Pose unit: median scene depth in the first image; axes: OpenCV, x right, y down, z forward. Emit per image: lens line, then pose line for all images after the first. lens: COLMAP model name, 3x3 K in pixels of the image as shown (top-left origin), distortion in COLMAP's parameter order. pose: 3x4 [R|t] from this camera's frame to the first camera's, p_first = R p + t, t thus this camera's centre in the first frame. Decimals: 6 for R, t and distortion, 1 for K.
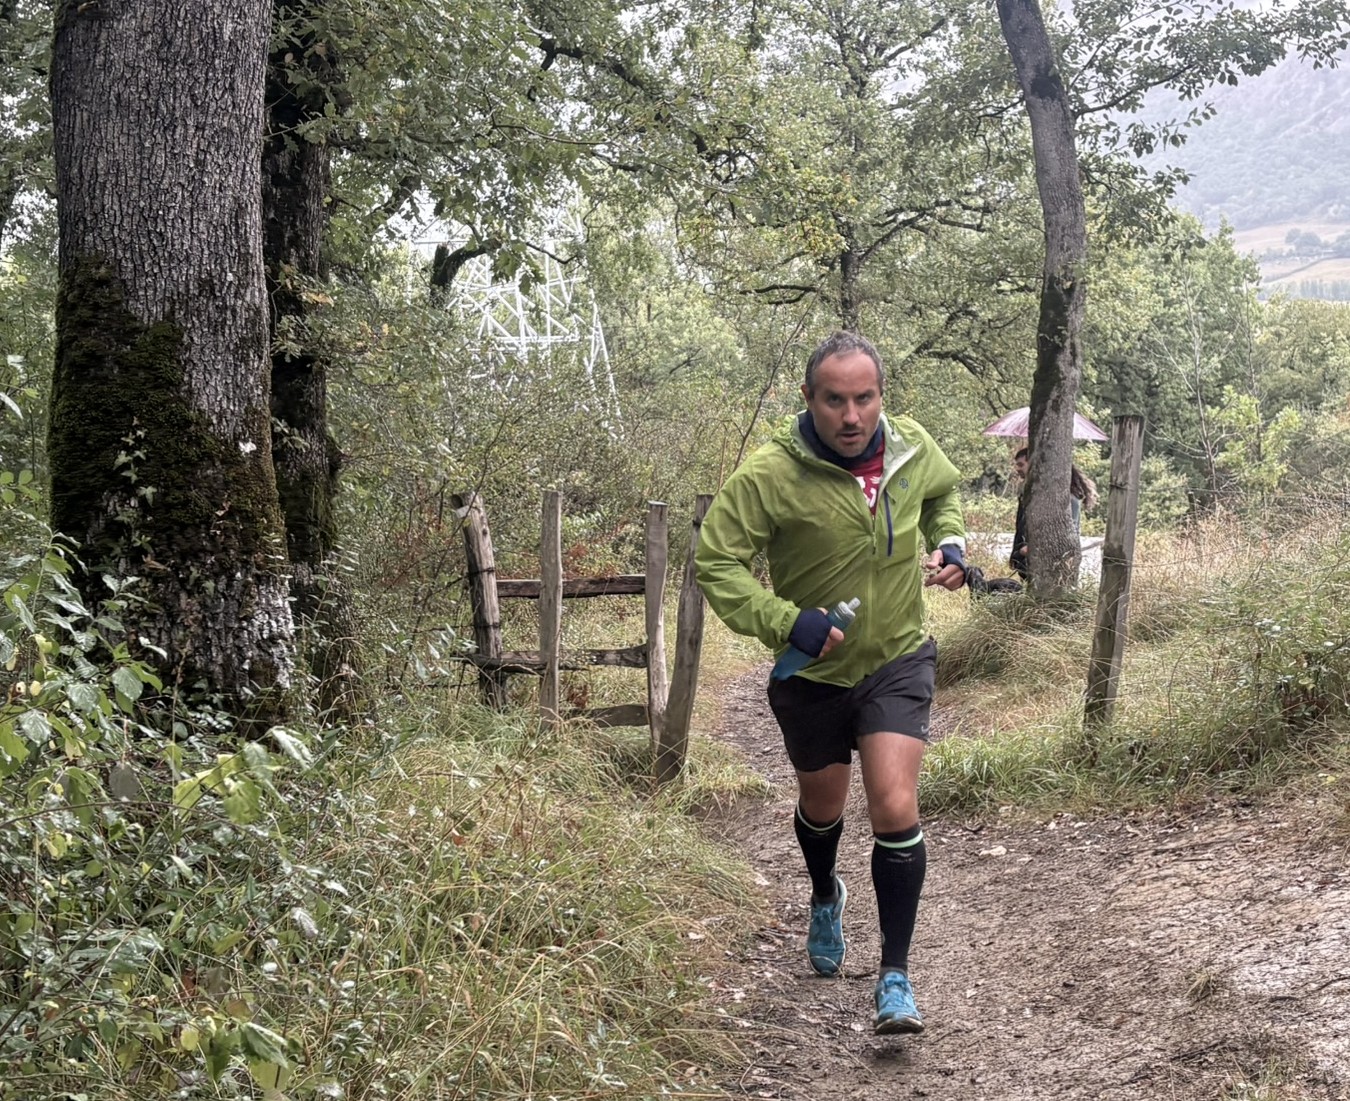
lens RADIAL K [[2076.5, 0, 812.6], [0, 2076.5, 627.7], [0, 0, 1]] dist [0.246274, -0.970138]
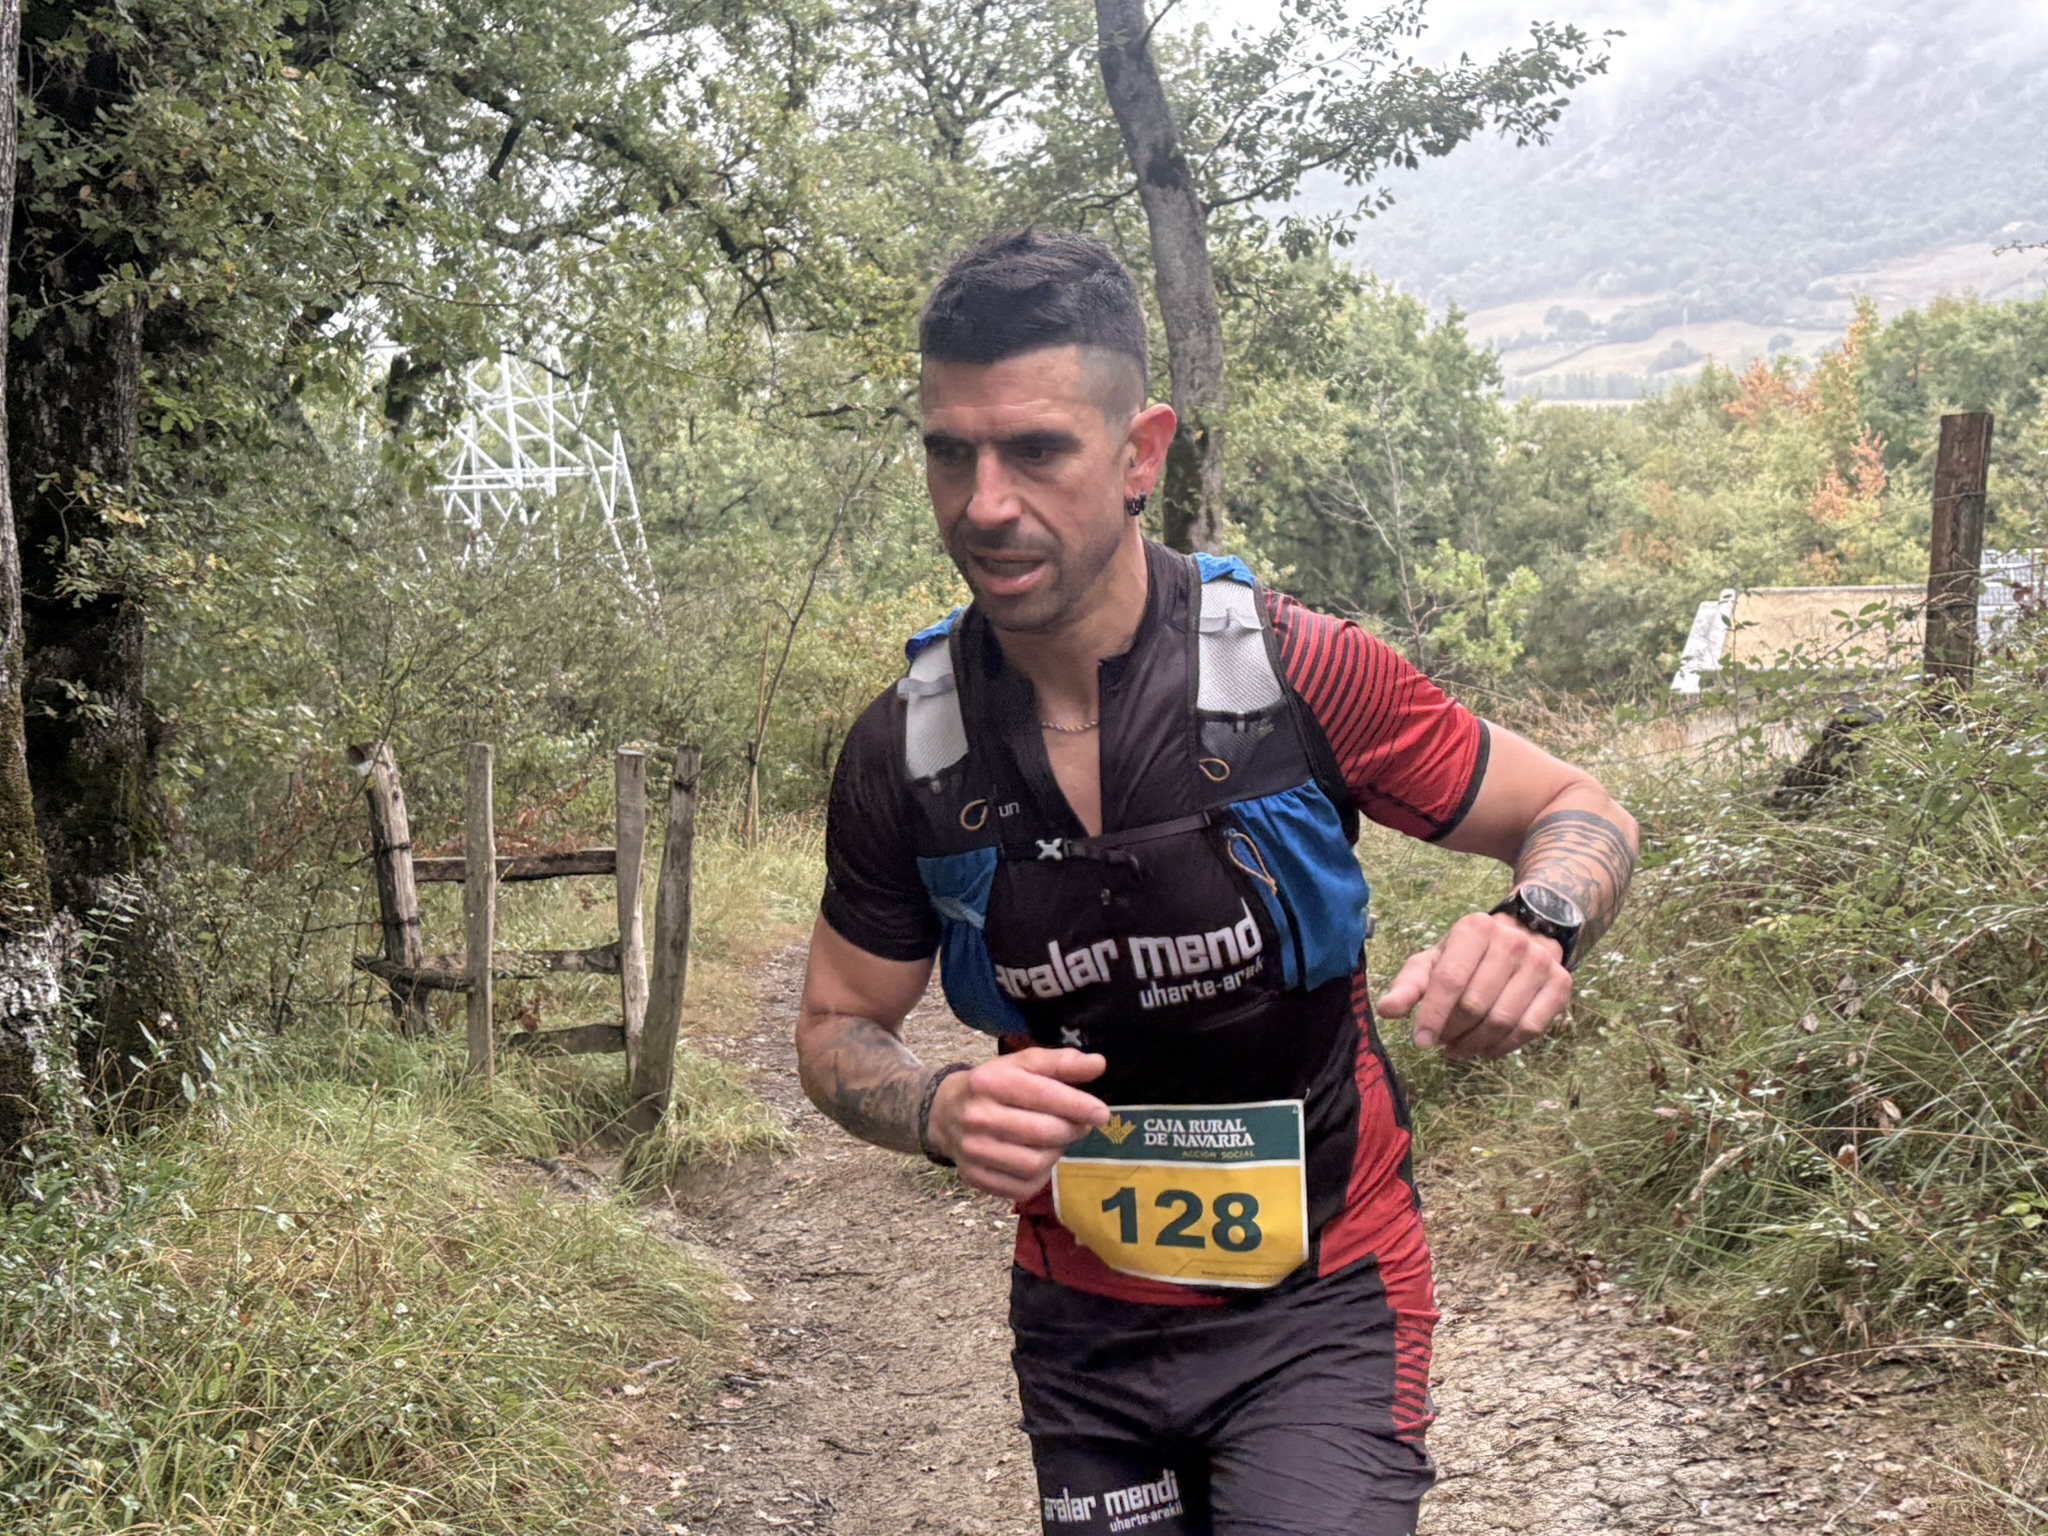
lens RADIAL K [[2773.5, 0, 1008.4], [0, 2773.5, 809.3], [0, 0, 1]] dist [0.236845, -0.935043]
pose [[0.999436, -0.015348, 0.029880, 0.044661], [0.015706, 0.999807, -0.011807, -0.038664], [-0.029693, 0.012269, 0.999484, 0.007092]]
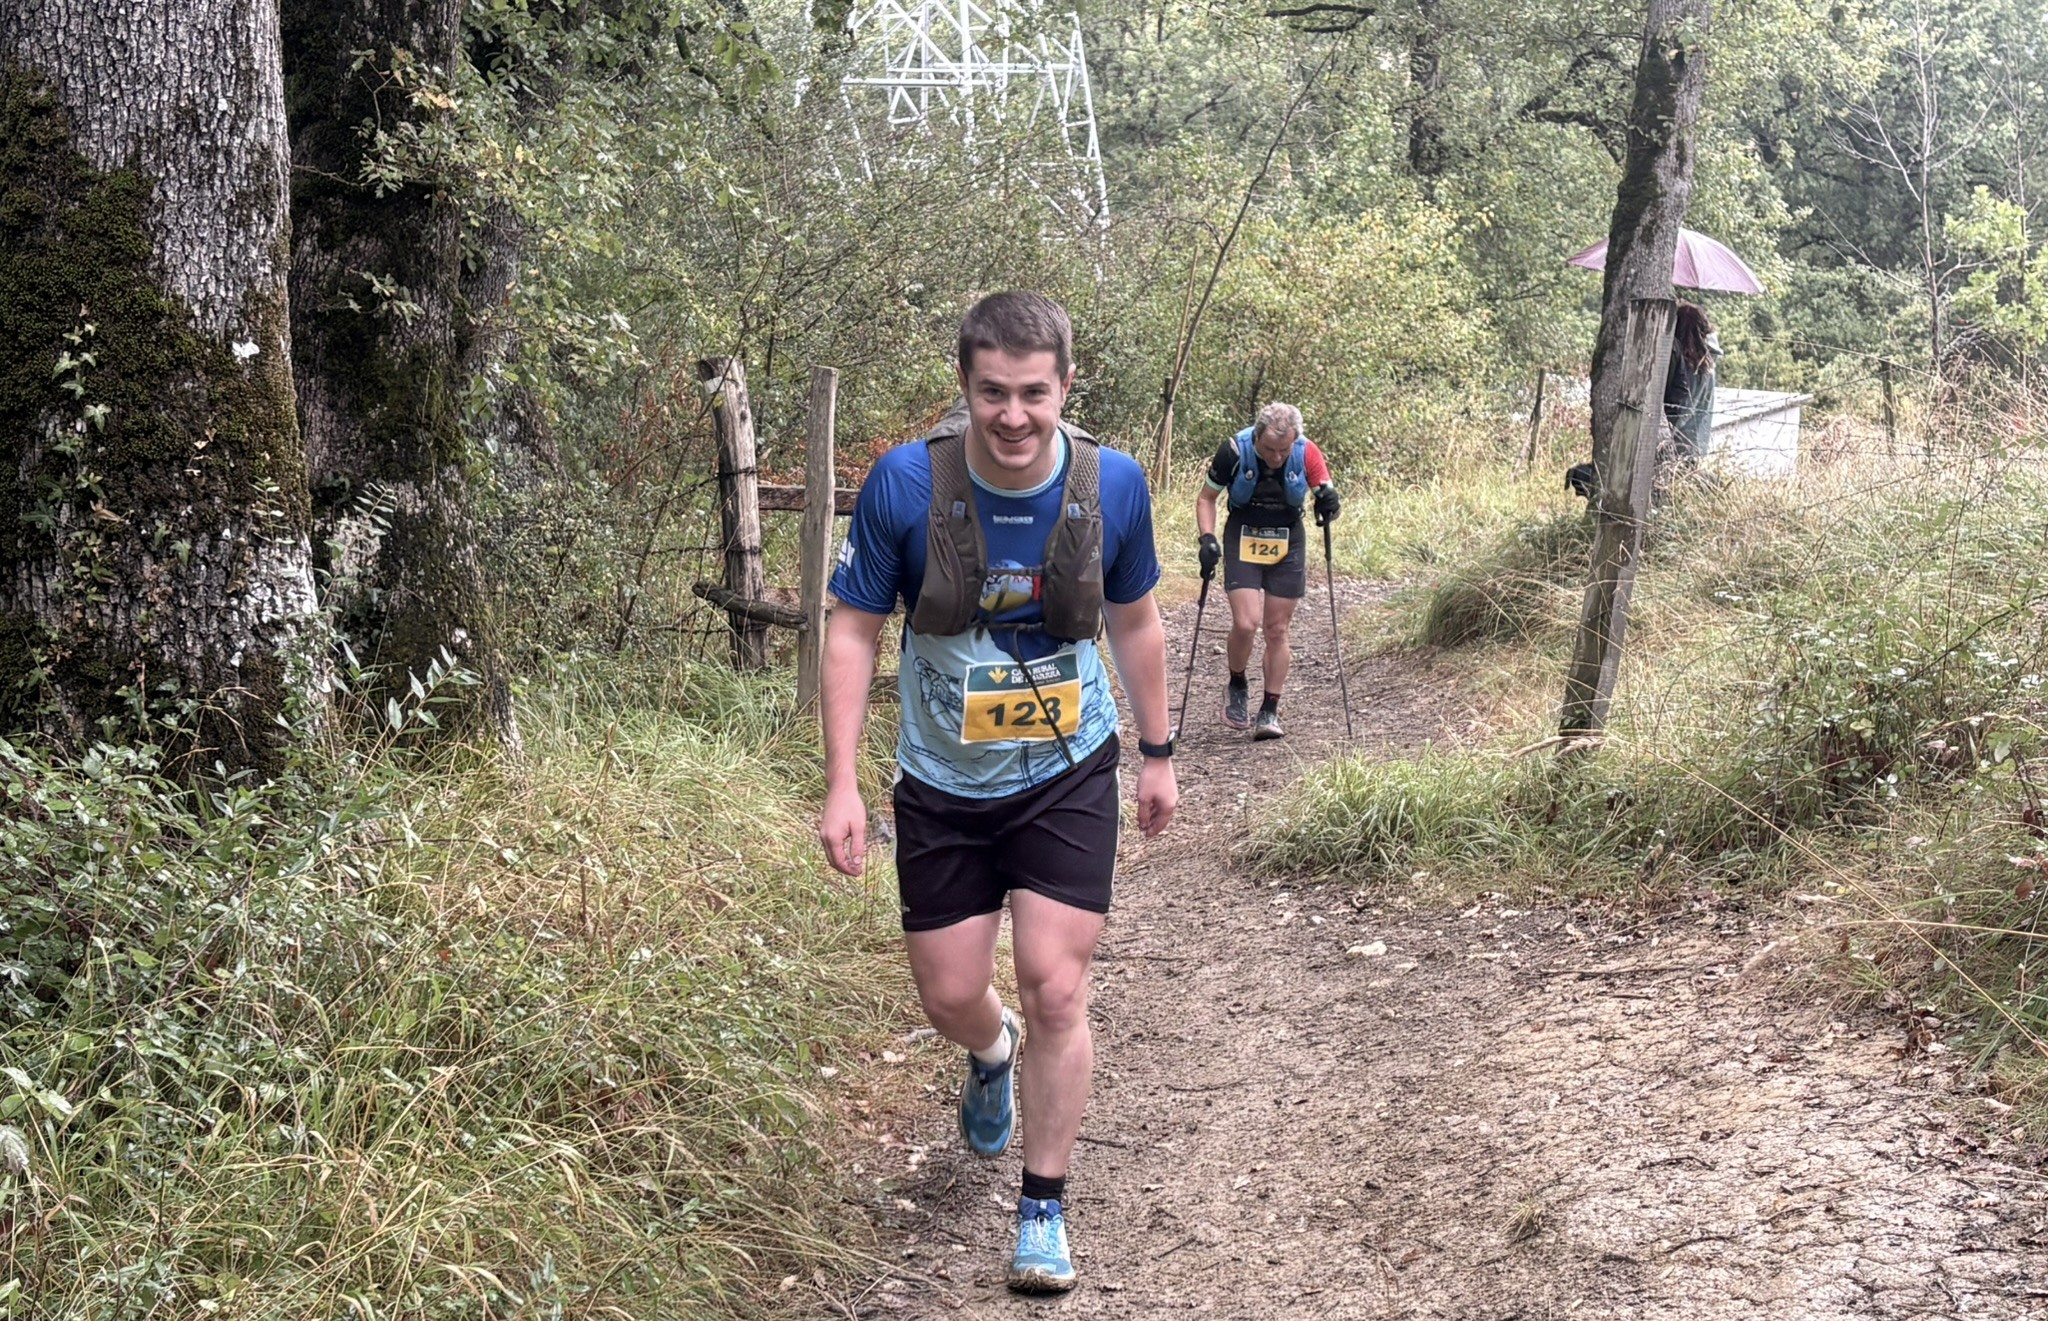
lens RADIAL K [[2966.2, 0, 1013.5], [0, 2966.2, 781.4], [0, 0, 1]] dist [0.243190, -0.906500]
pose [[0.991057, 0.059365, -0.119503, 0.089158], [-0.047389, 0.993790, 0.100672, -0.043335], [0.124737, -0.094109, 0.987717, 0.019063]]
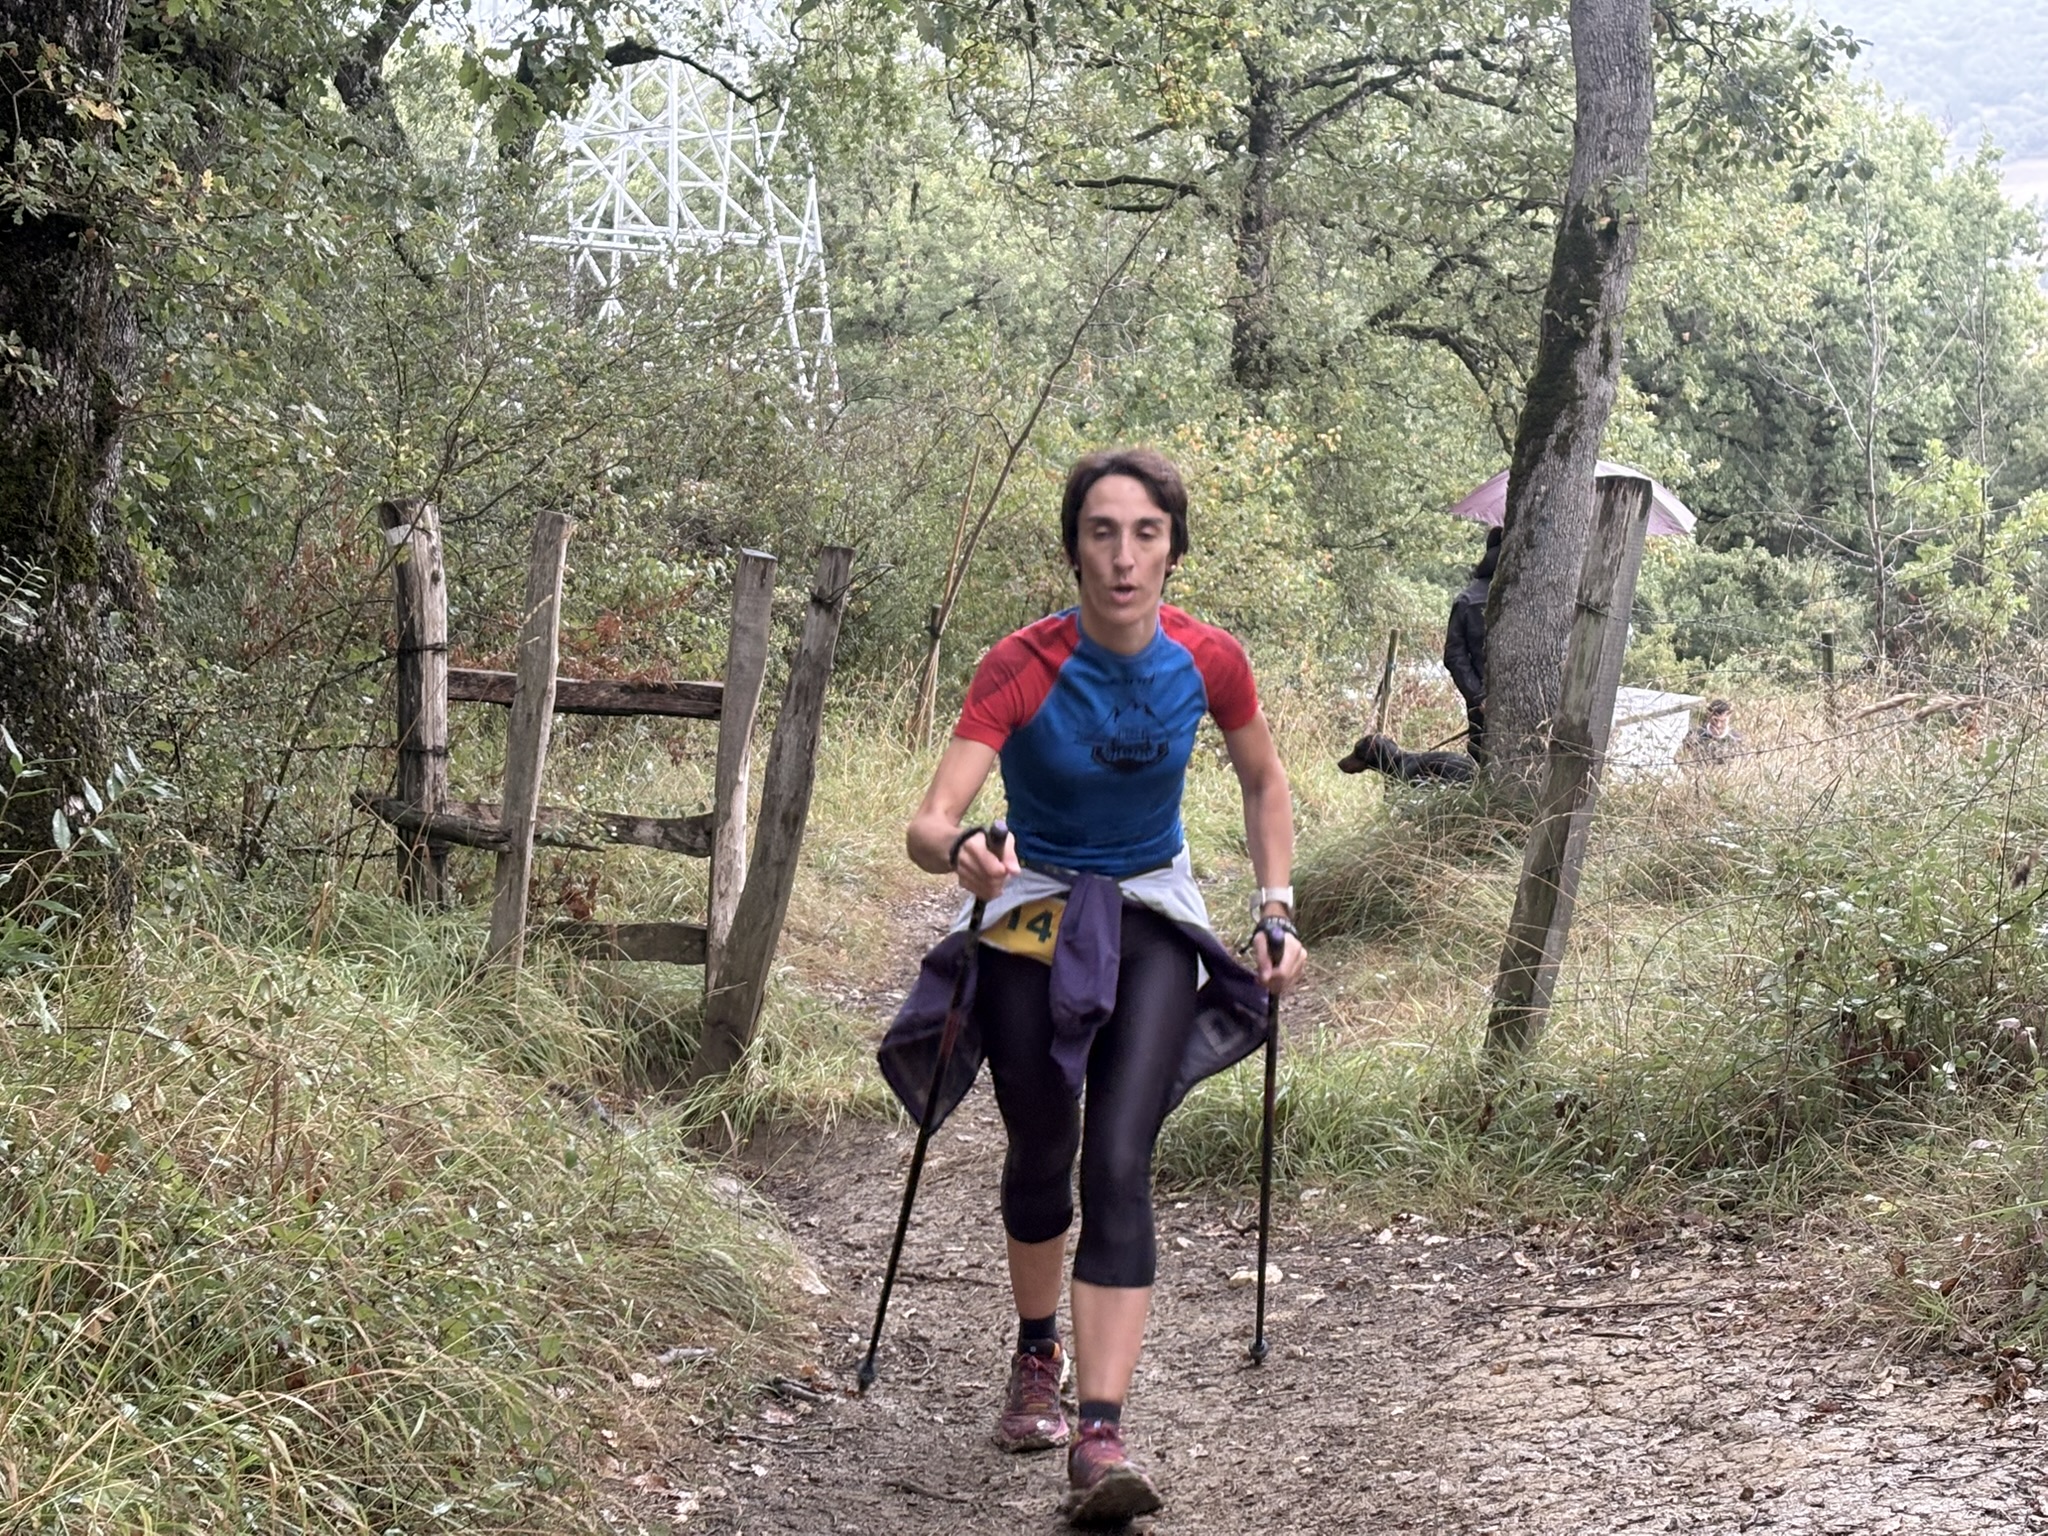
lens RADIAL K [[3802.0, 0, 1024.0], [0, 3802.0, 768.0], [0, 0, 1]] dist [0.229730, -0.893227]
pose [[0.994243, 0.100000, -0.038474, 0.054677], [-0.100324, 0.994933, -0.006582, -0.008188], [0.037621, 0.010404, 0.999238, 0.034131]]
